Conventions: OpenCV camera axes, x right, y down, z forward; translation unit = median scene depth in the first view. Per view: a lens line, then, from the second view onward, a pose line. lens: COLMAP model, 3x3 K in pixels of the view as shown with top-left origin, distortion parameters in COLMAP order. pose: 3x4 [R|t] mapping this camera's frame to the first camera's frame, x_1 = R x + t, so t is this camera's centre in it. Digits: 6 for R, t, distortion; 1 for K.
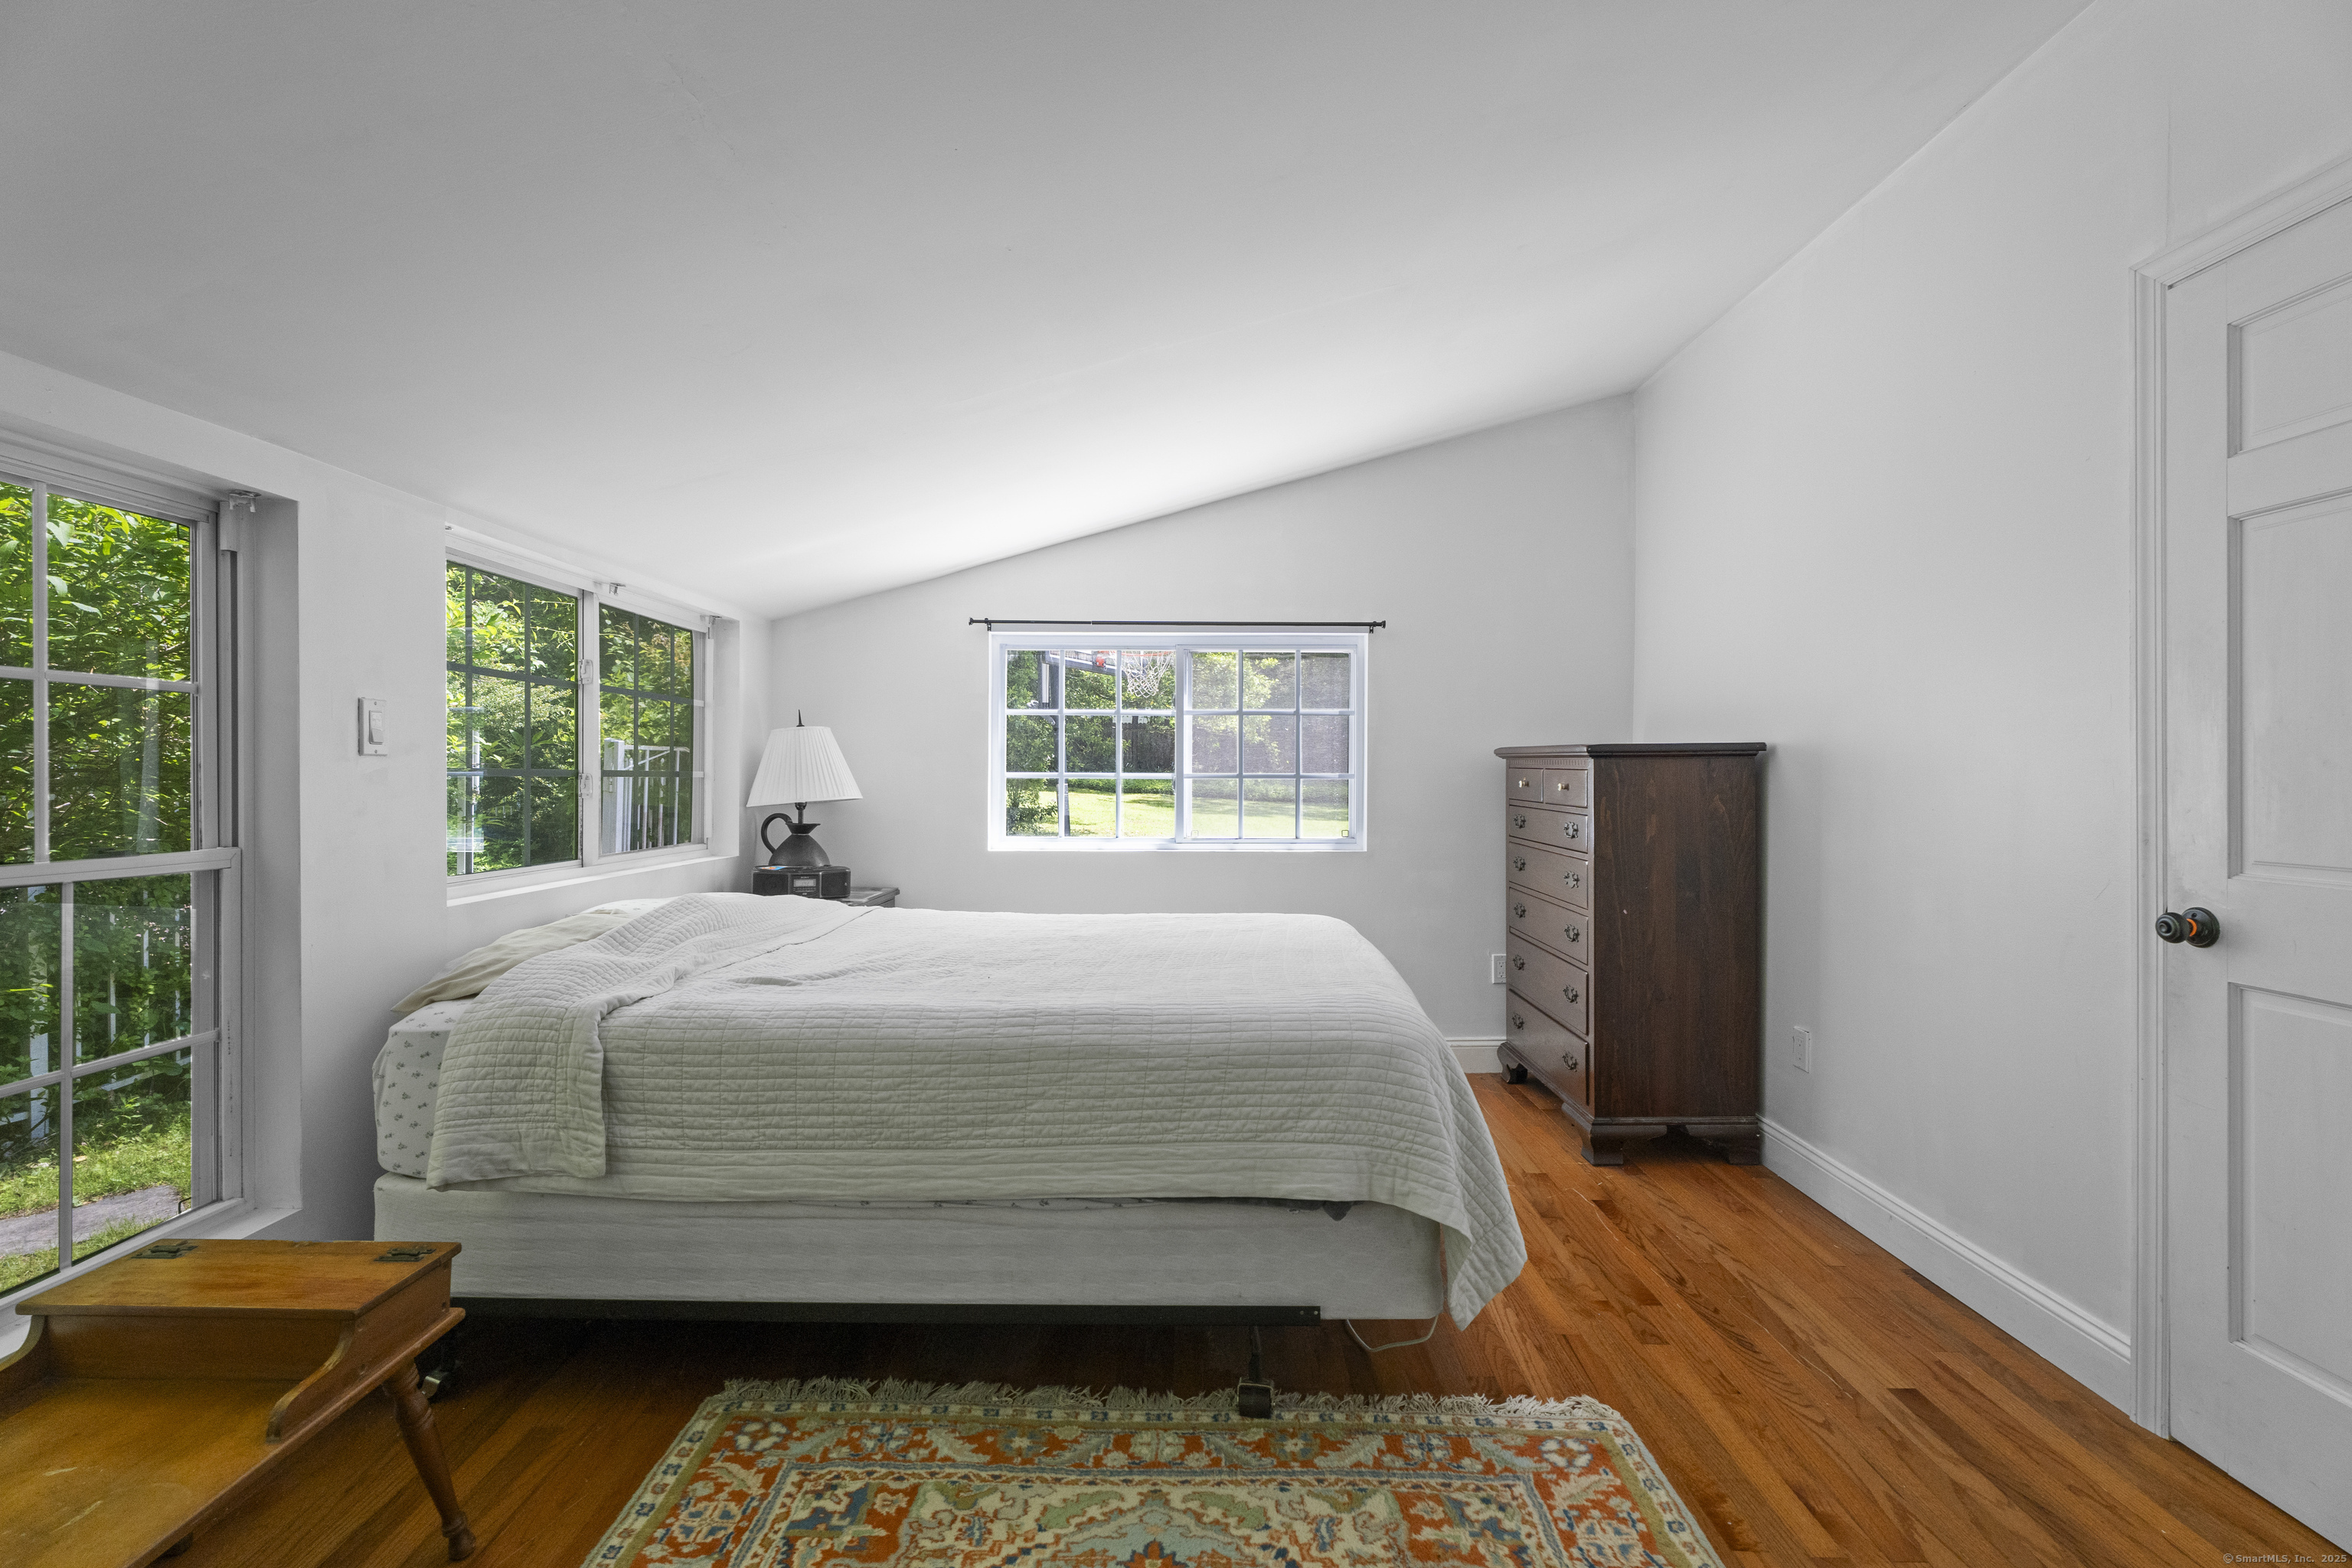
lens RADIAL K [[1050.7, 0, 1169.6], [0, 1050.7, 781.6], [0, 0, 1]] dist [0.003766, 0.000616]
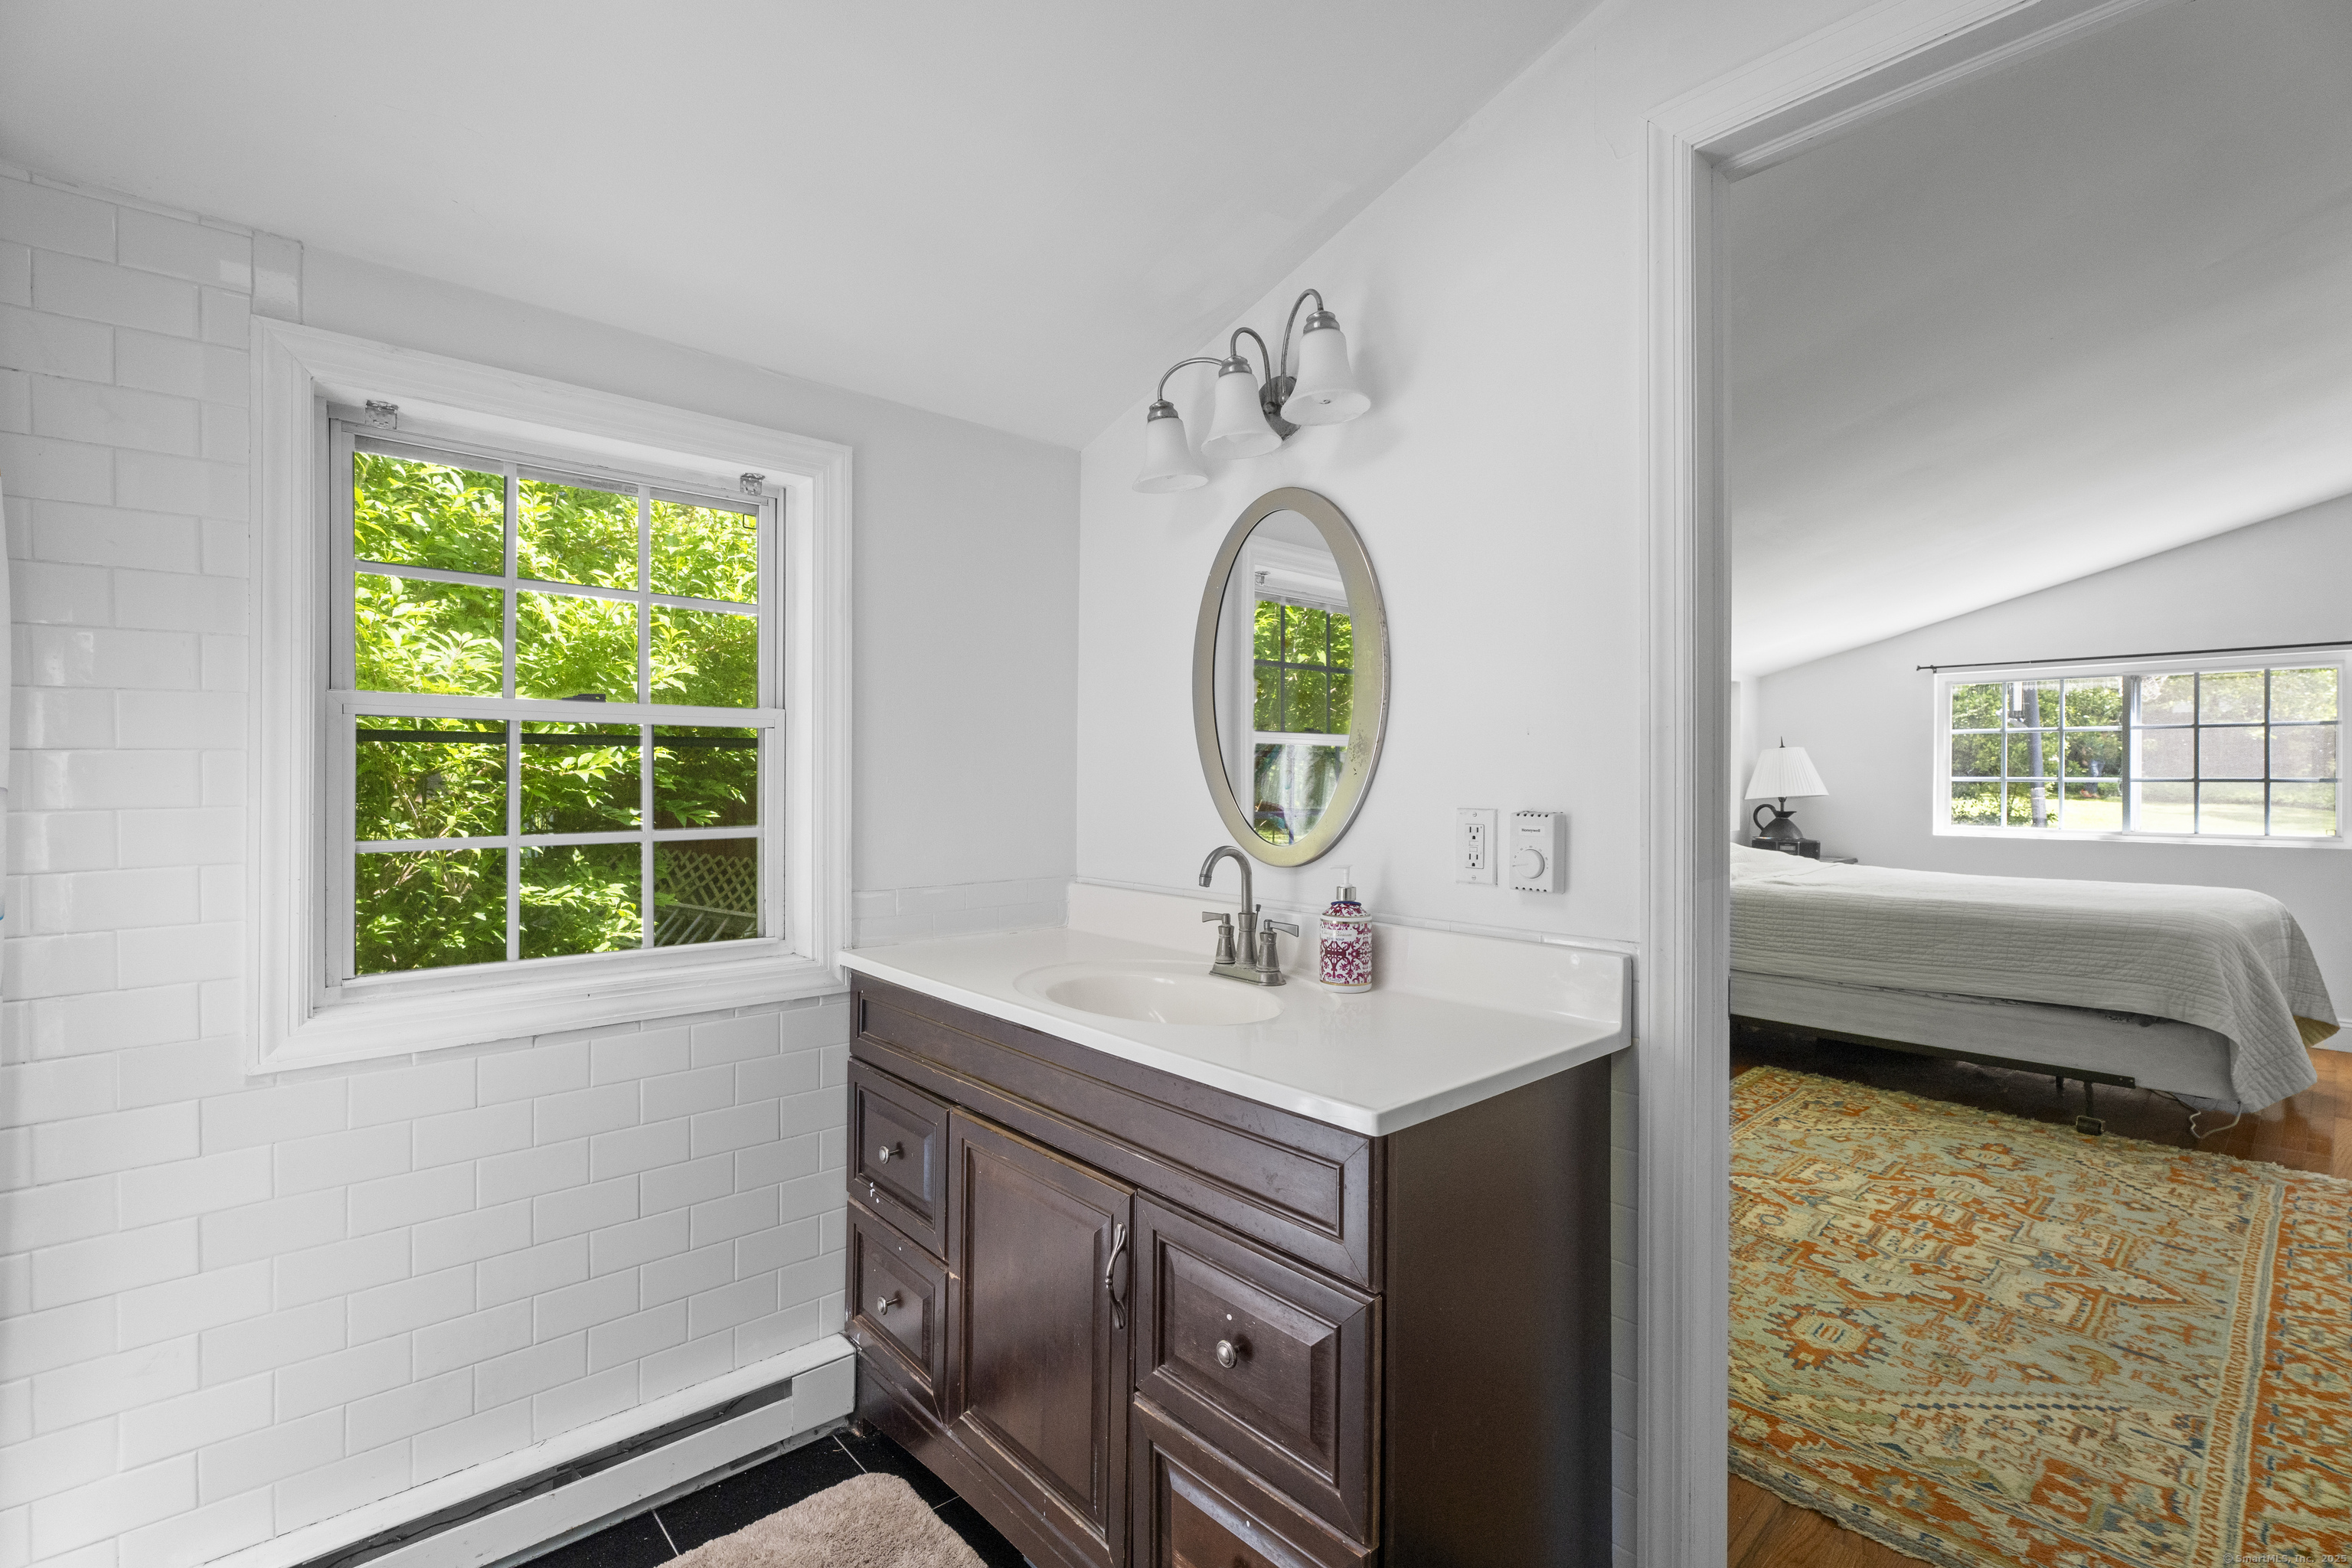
lens RADIAL K [[1039.7, 0, 1175.9], [0, 1039.7, 776.6], [0, 0, 1]] dist [0.001799, -0.000794]
pose [[0.676066, -0.000644, -0.736841, 0.337126], [-0.006128, 0.999960, -0.006496, 0.010973], [0.736816, 0.008907, 0.676035, -1.360978]]
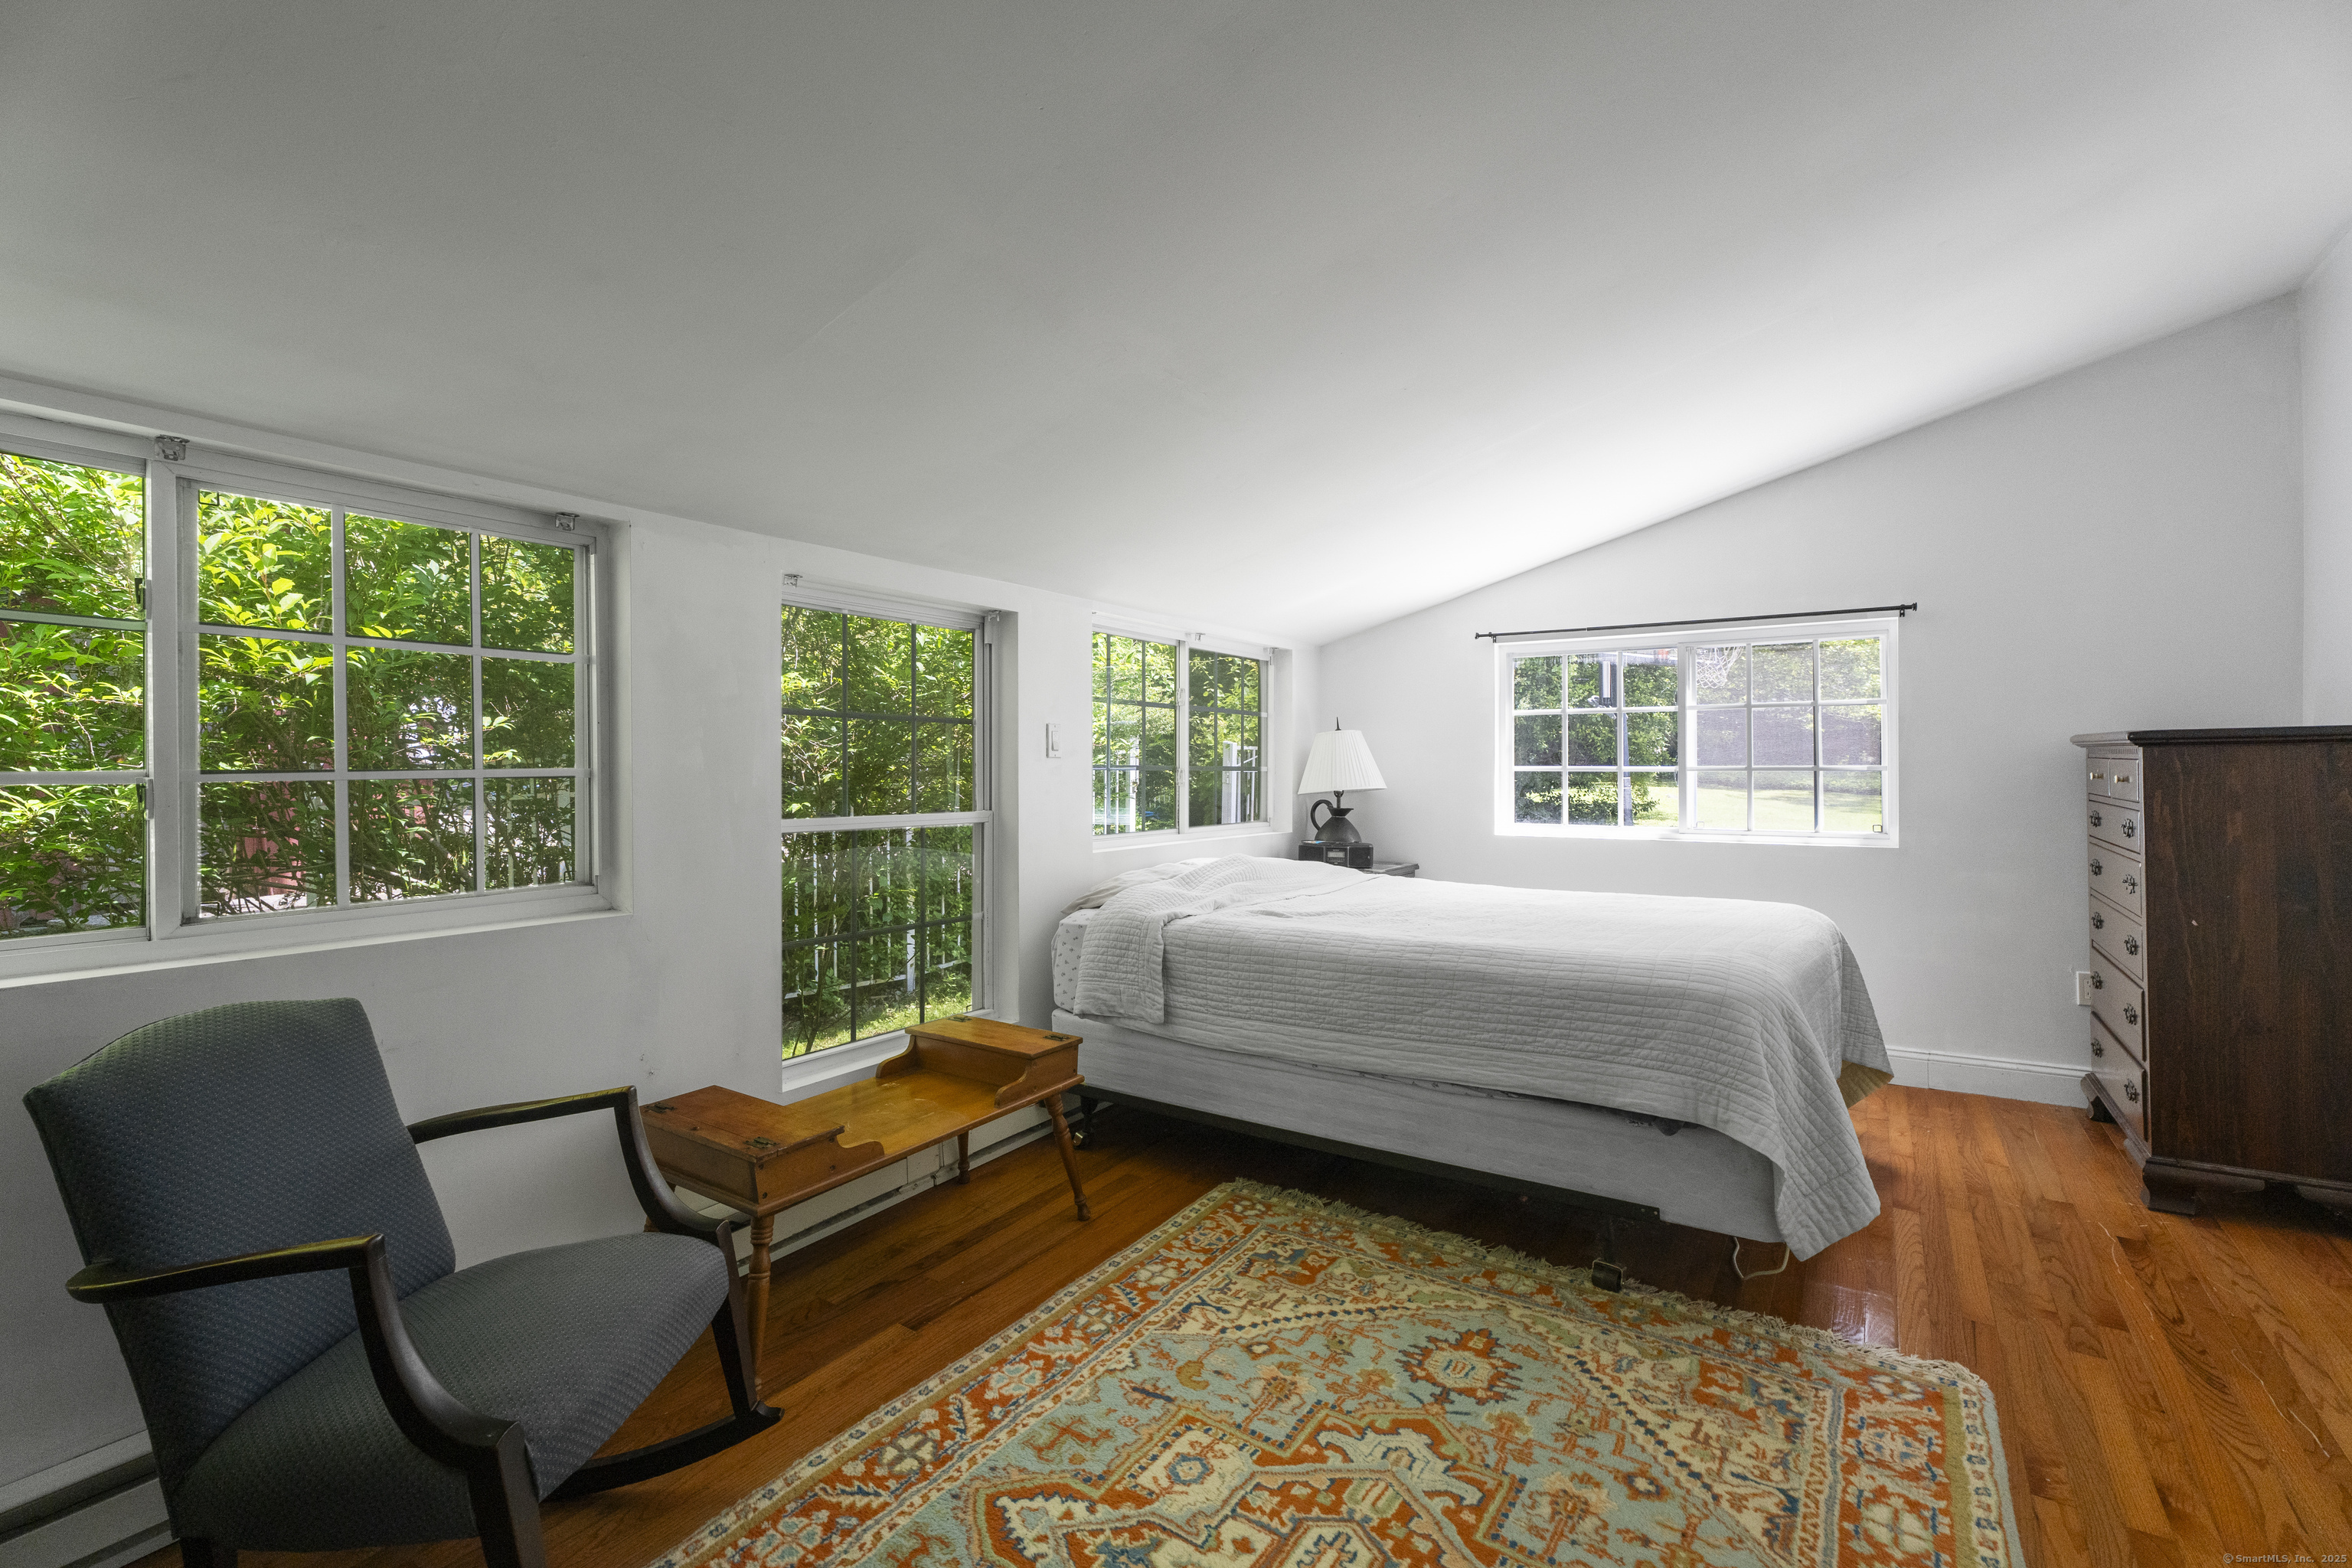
lens RADIAL K [[1042.9, 0, 1171.7], [0, 1042.9, 765.4], [0, 0, 1]] dist [0.011224, 0.000114]
pose [[0.839781, -0.005828, -0.542895, 0.321312], [-0.000010, 0.999942, -0.010751, 0.005364], [0.542926, 0.009033, 0.839732, -0.307299]]
